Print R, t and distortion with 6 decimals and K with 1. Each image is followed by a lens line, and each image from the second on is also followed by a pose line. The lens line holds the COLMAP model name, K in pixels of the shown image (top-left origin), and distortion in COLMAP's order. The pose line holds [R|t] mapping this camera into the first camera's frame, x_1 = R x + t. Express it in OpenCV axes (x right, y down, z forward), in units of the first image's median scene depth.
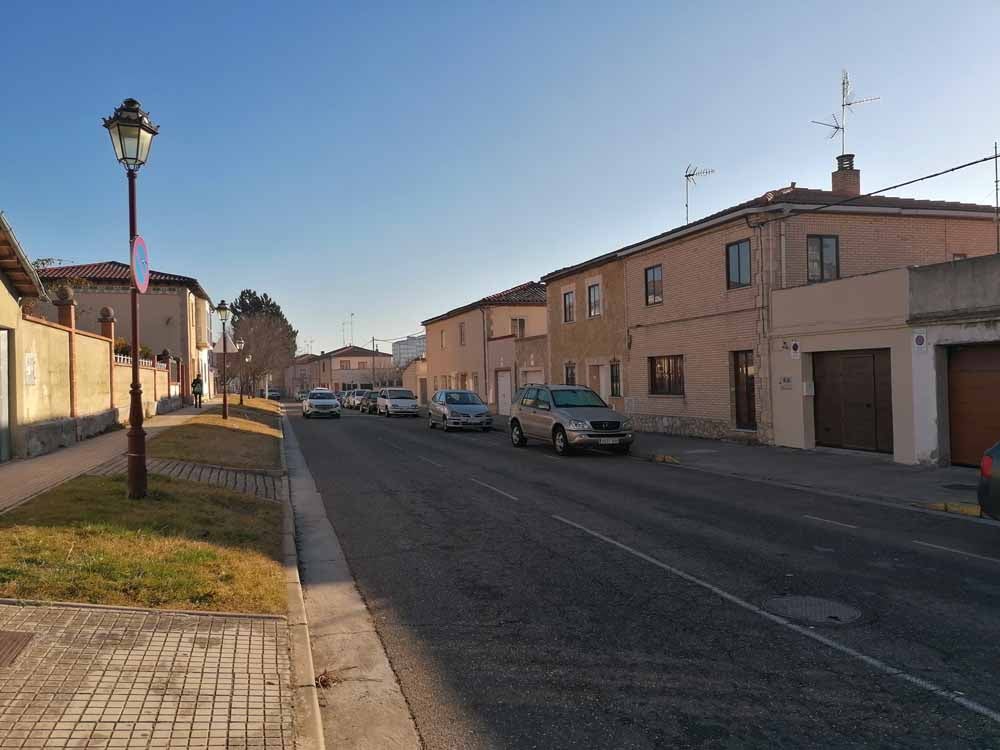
lens RADIAL K [[764.2, 0, 500.0], [0, 764.2, 375.0], [0, 0, 1]] dist [0.035895, -0.006452]
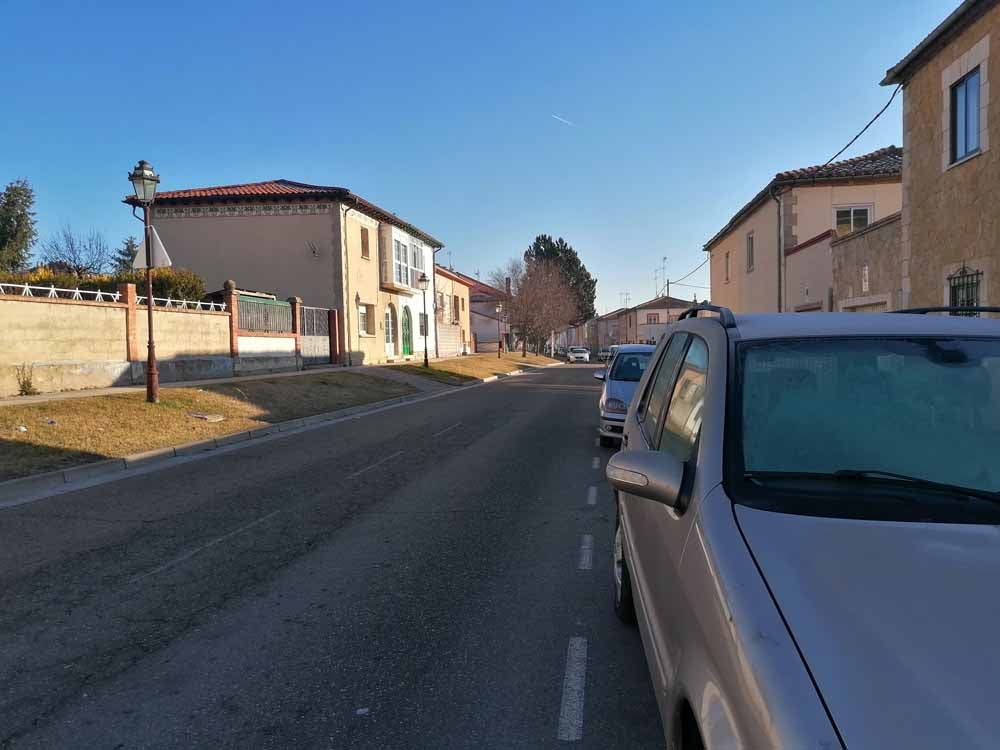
lens RADIAL K [[764.2, 0, 500.0], [0, 764.2, 375.0], [0, 0, 1]] dist [0.035895, -0.006452]
pose [[0.898441, 0.019373, -0.438668, 0.034302], [0.003660, 0.998661, 0.051599, 0.008469], [0.439080, -0.047964, 0.897167, 0.349438]]
